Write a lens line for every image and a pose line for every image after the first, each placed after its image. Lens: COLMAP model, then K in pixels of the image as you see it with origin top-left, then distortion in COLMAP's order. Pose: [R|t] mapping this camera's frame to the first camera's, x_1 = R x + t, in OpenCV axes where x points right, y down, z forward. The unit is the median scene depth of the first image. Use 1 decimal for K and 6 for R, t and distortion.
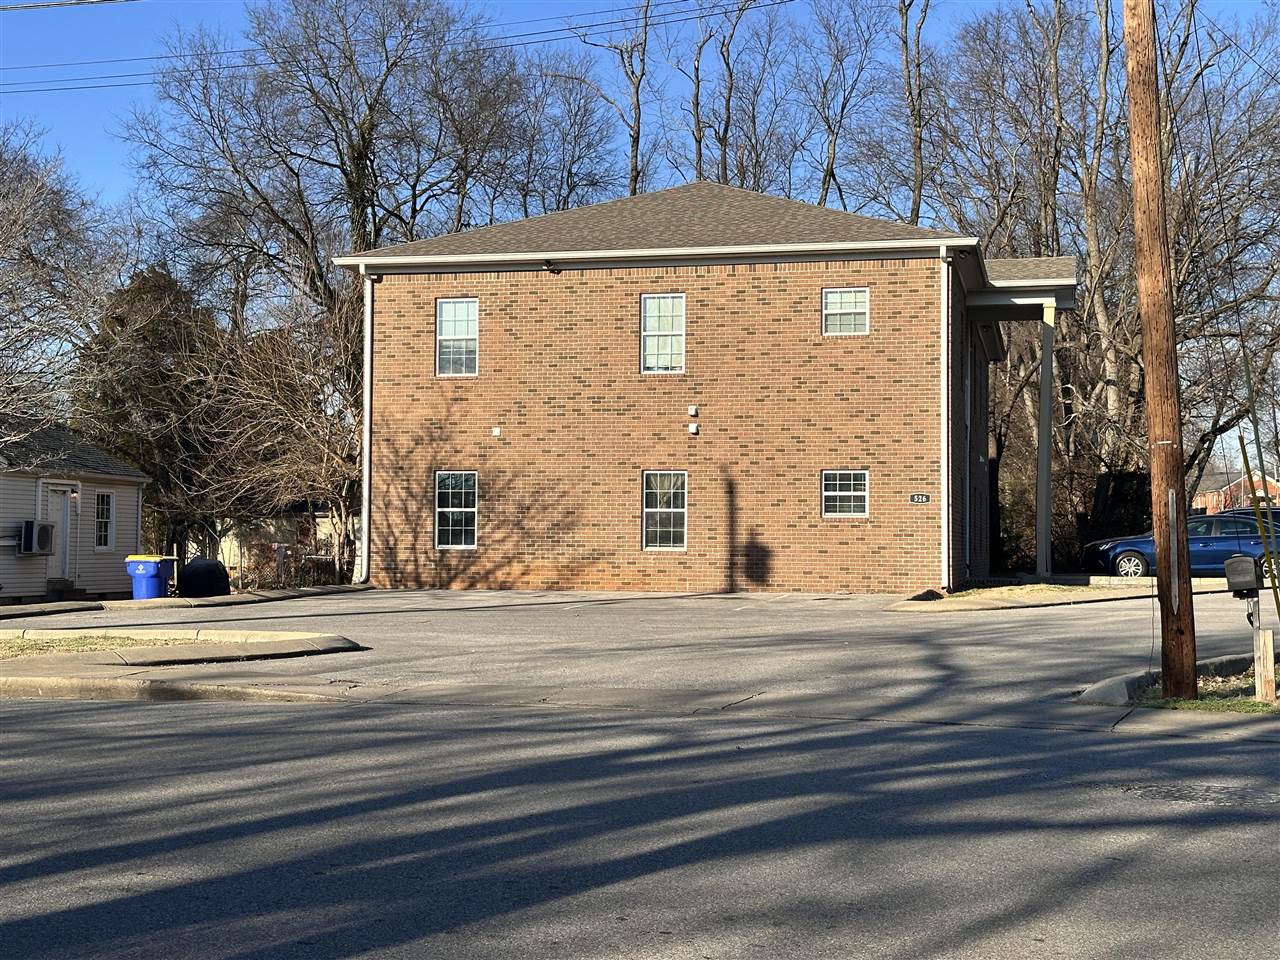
lens RADIAL K [[1786.6, 0, 640.0], [0, 1786.6, 480.0], [0, 0, 1]] dist [0.158988, 0.010797]
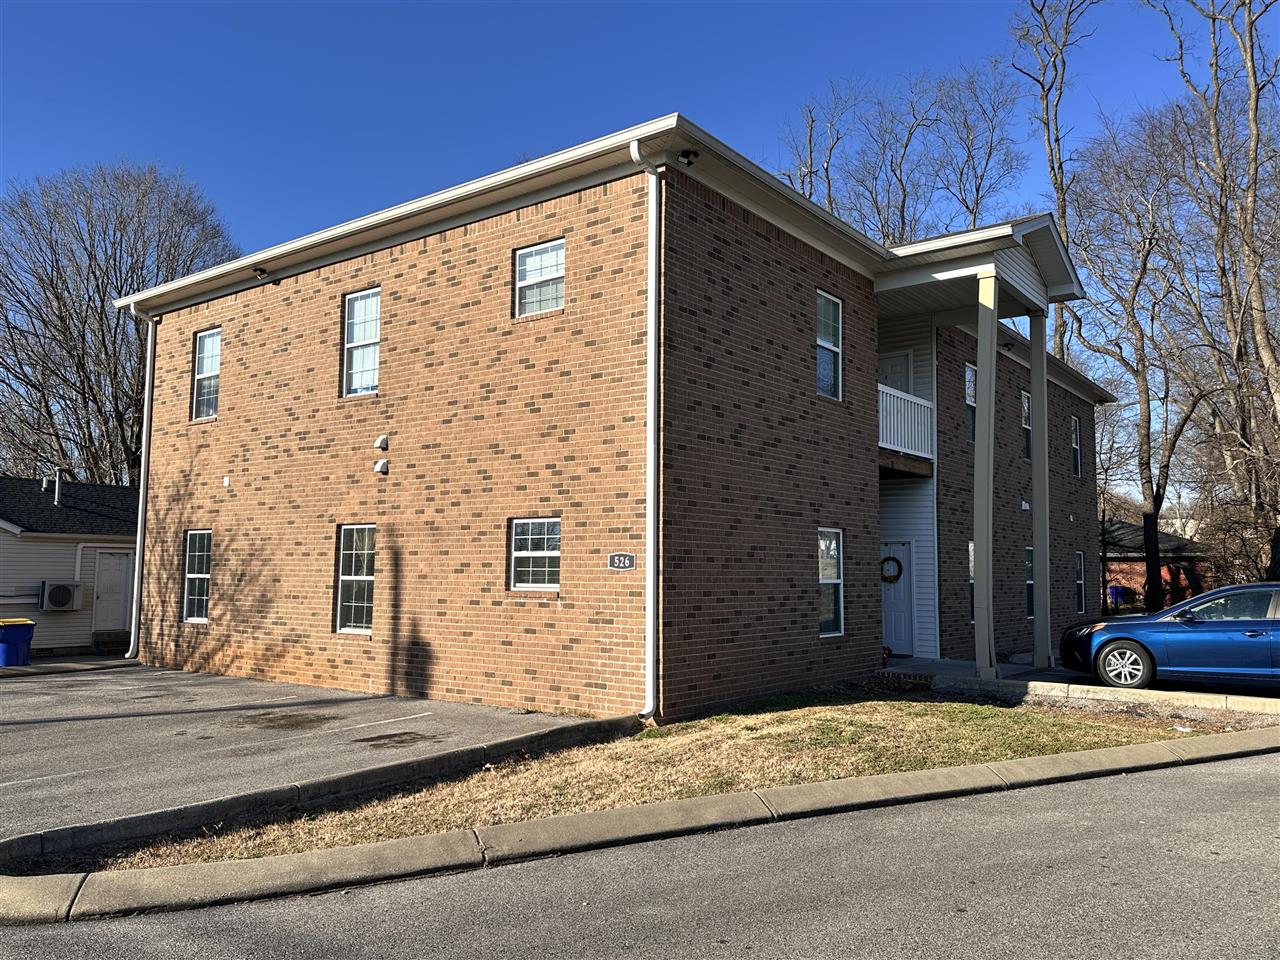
lens RADIAL K [[964.3, 0, 641.9], [0, 964.3, 486.3], [0, 0, 1]] dist [0.178696, -0.318643]
pose [[0.911012, -0.035264, -0.410868, 0.285161], [0.013632, 0.998368, -0.055460, 0.002936], [0.412154, 0.044924, 0.910006, 0.669370]]
